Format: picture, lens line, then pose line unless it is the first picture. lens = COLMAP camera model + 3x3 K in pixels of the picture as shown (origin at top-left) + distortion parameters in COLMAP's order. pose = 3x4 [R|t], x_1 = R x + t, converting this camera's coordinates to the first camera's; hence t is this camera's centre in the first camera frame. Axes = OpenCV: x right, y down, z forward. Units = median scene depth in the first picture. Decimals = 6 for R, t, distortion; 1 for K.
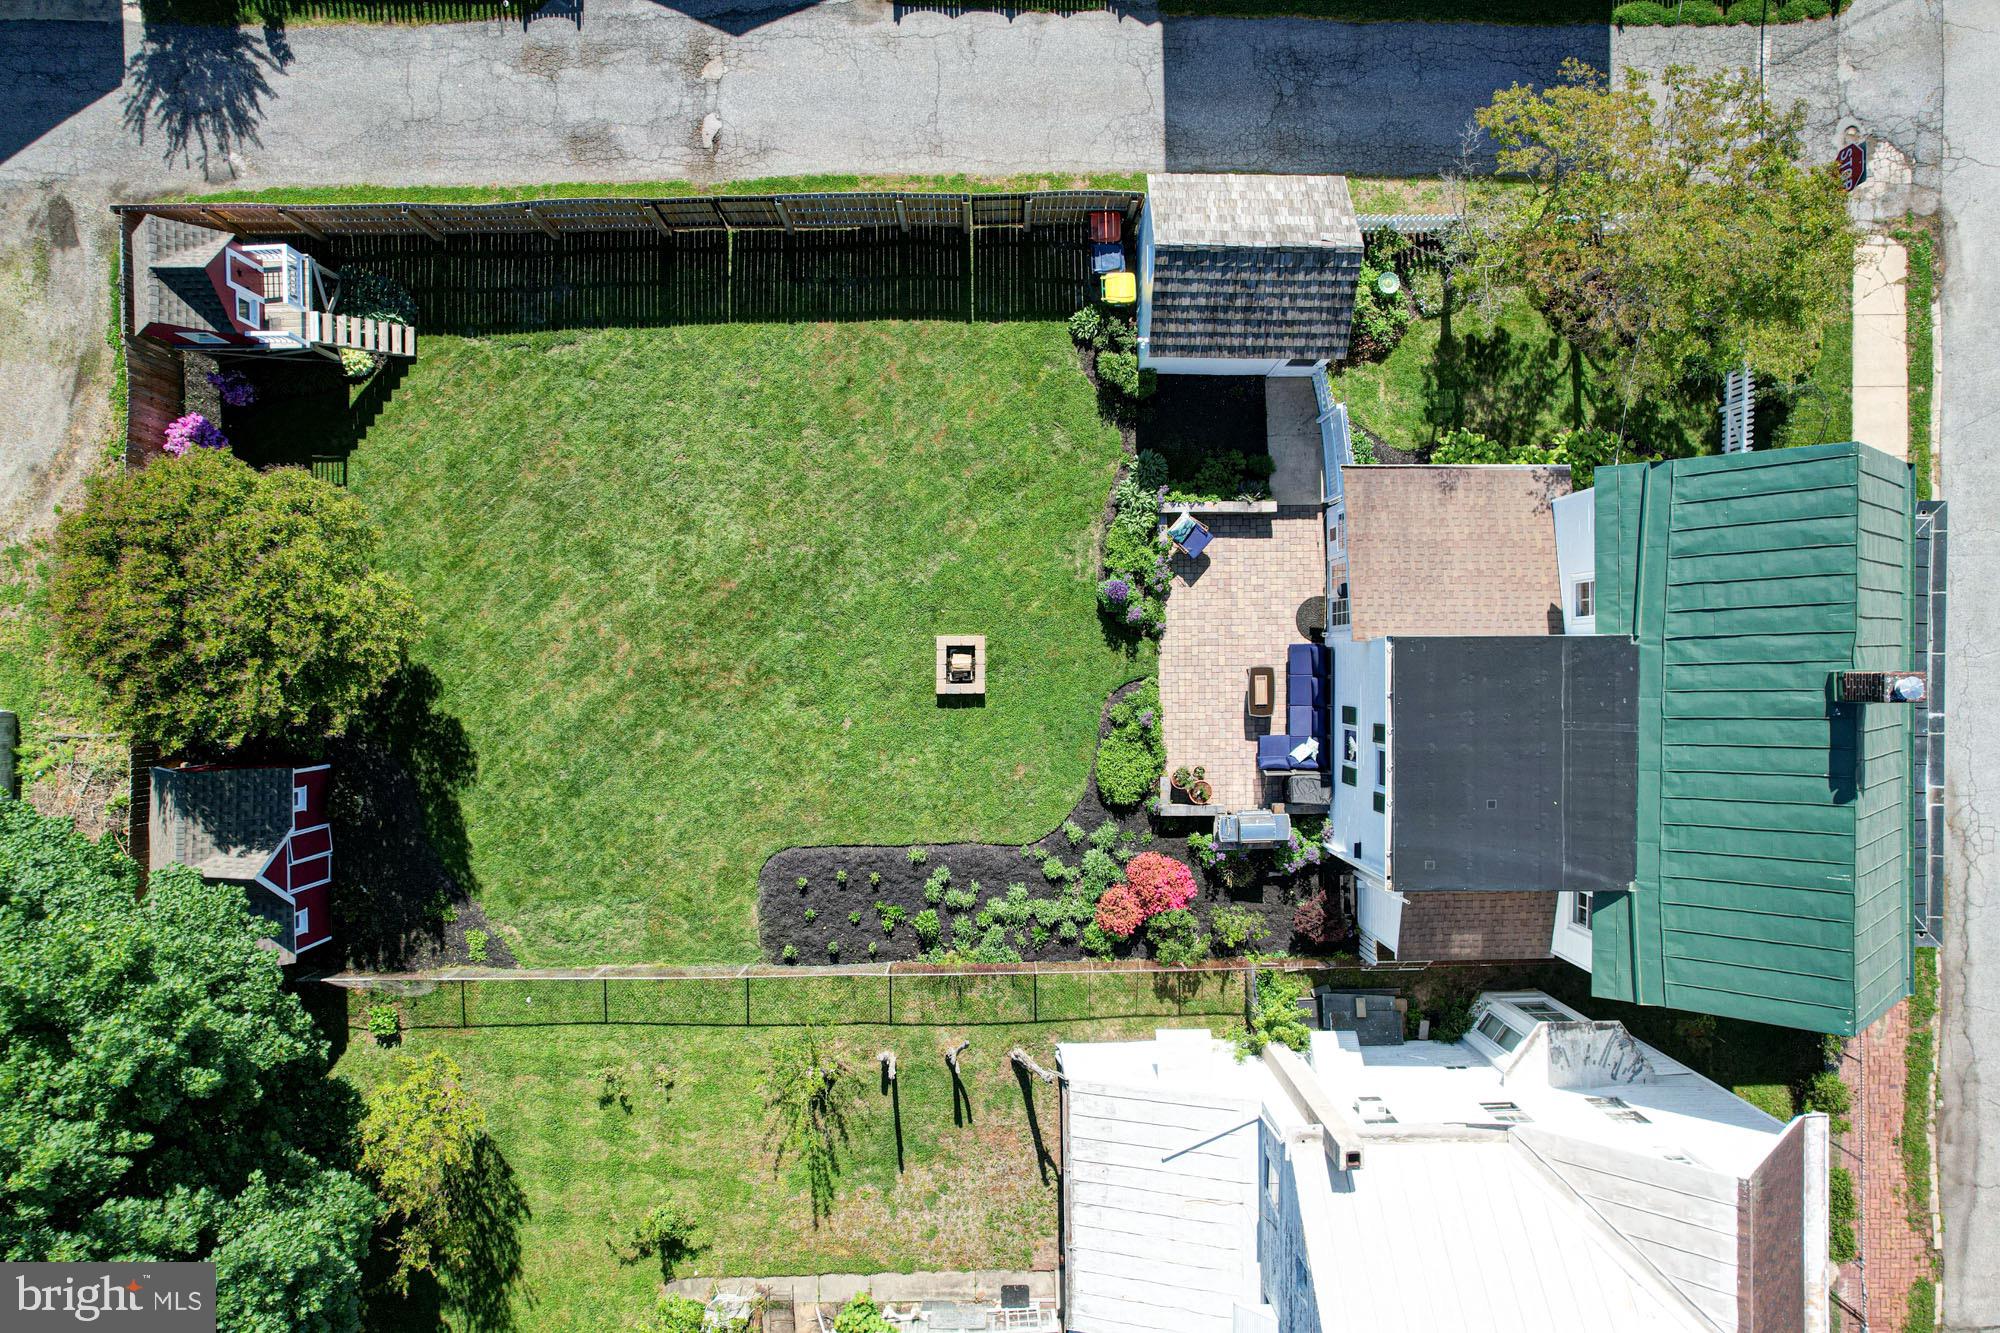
lens RADIAL K [[1281.2, 0, 993.3], [0, 1281.2, 686.5], [0, 0, 1]] dist [-0.080577, 0.073821]
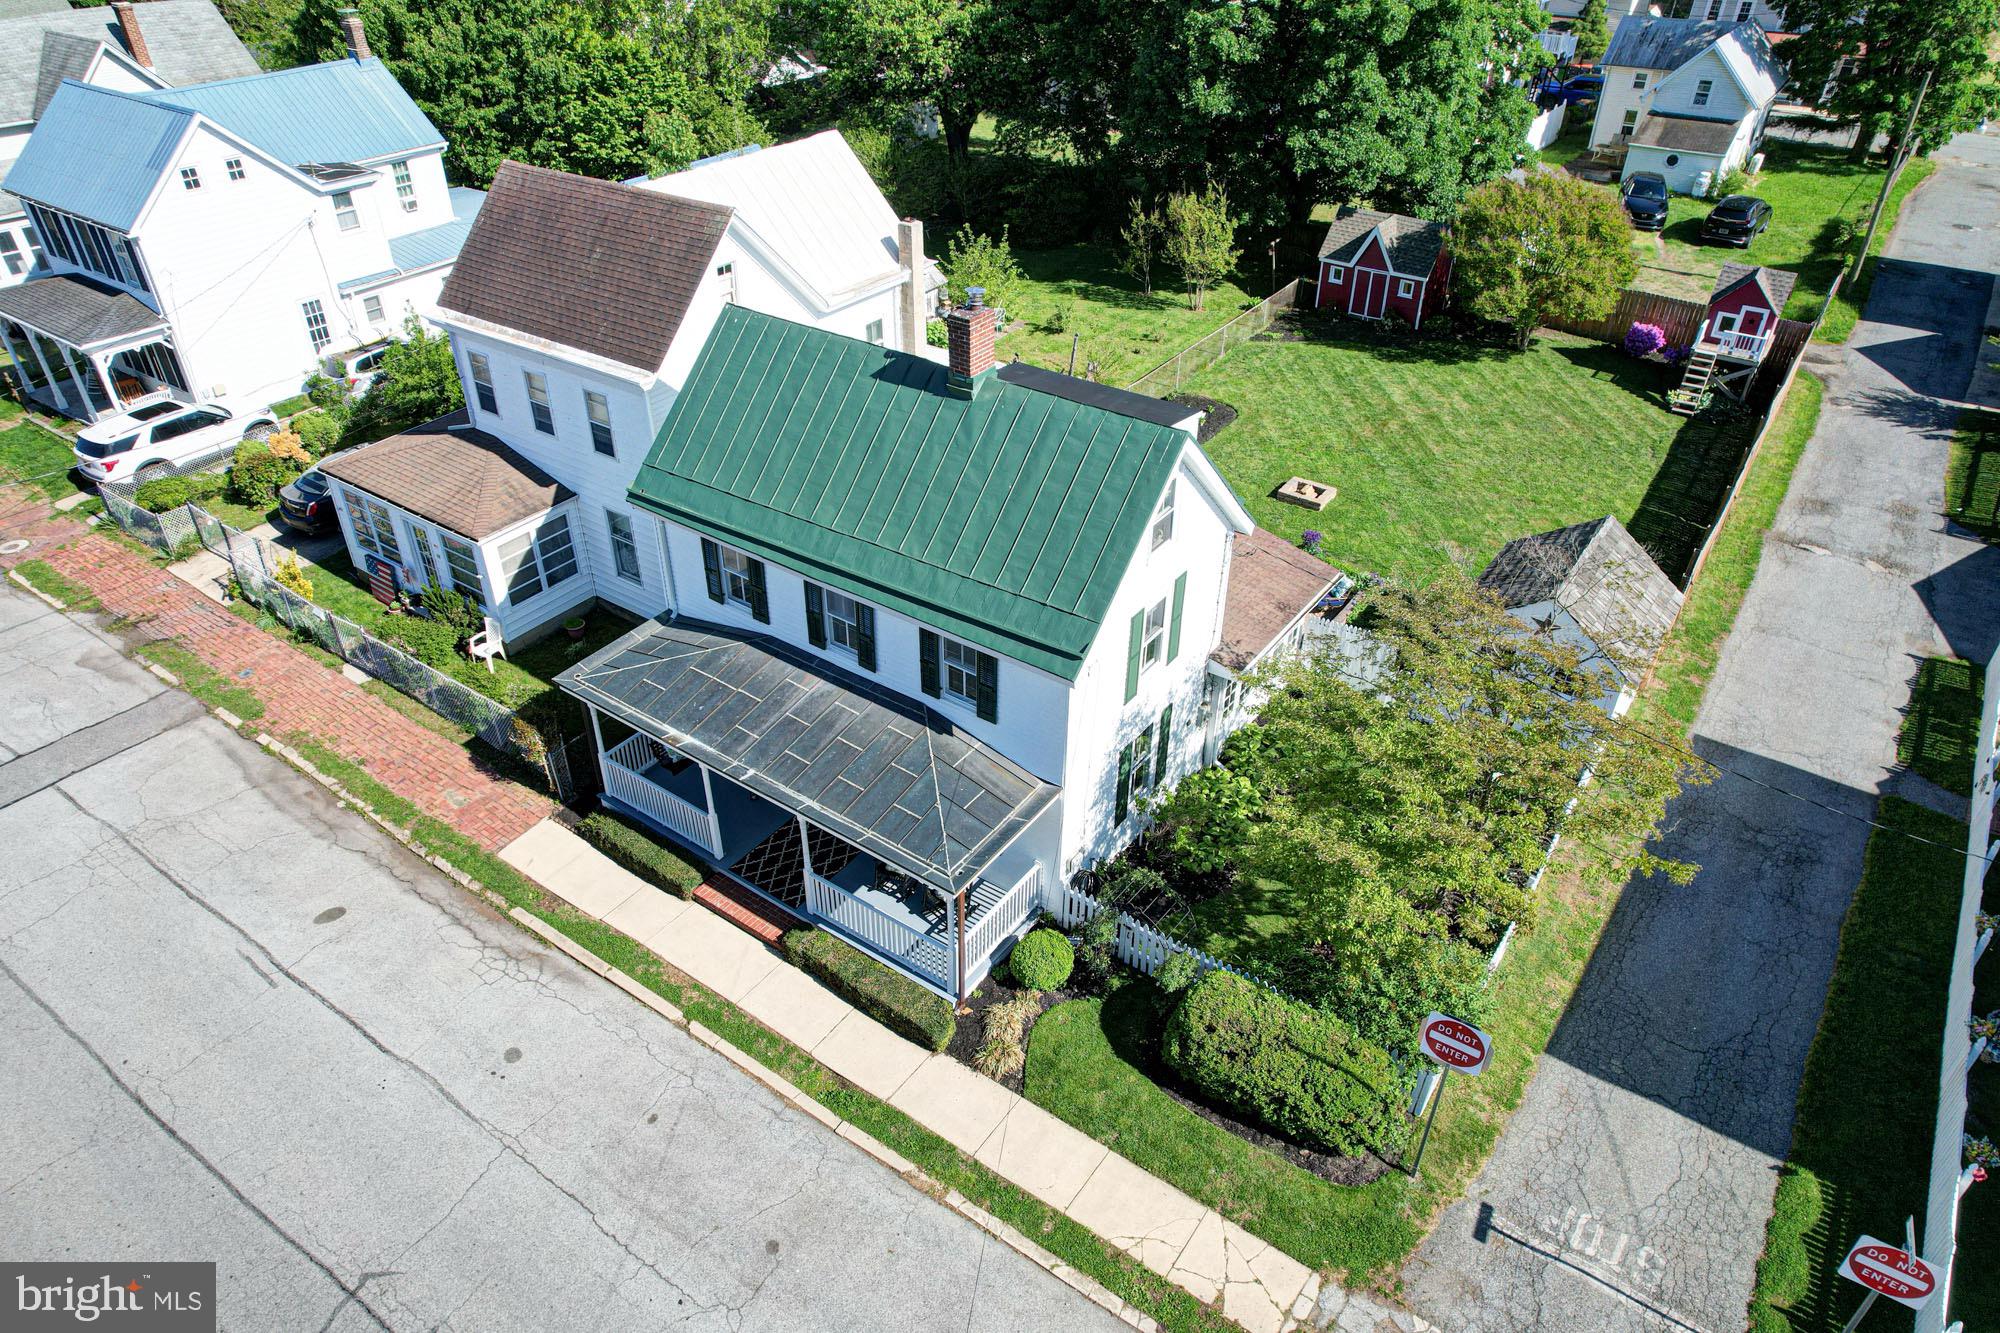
lens RADIAL K [[1281.2, 0, 993.3], [0, 1281.2, 686.5], [0, 0, 1]] dist [-0.080577, 0.073821]
pose [[-0.589685, 0.466263, -0.659447, 1.058304], [-0.807472, -0.356690, 0.469853, -0.419455], [-0.016143, 0.809550, 0.586829, 0.435132]]
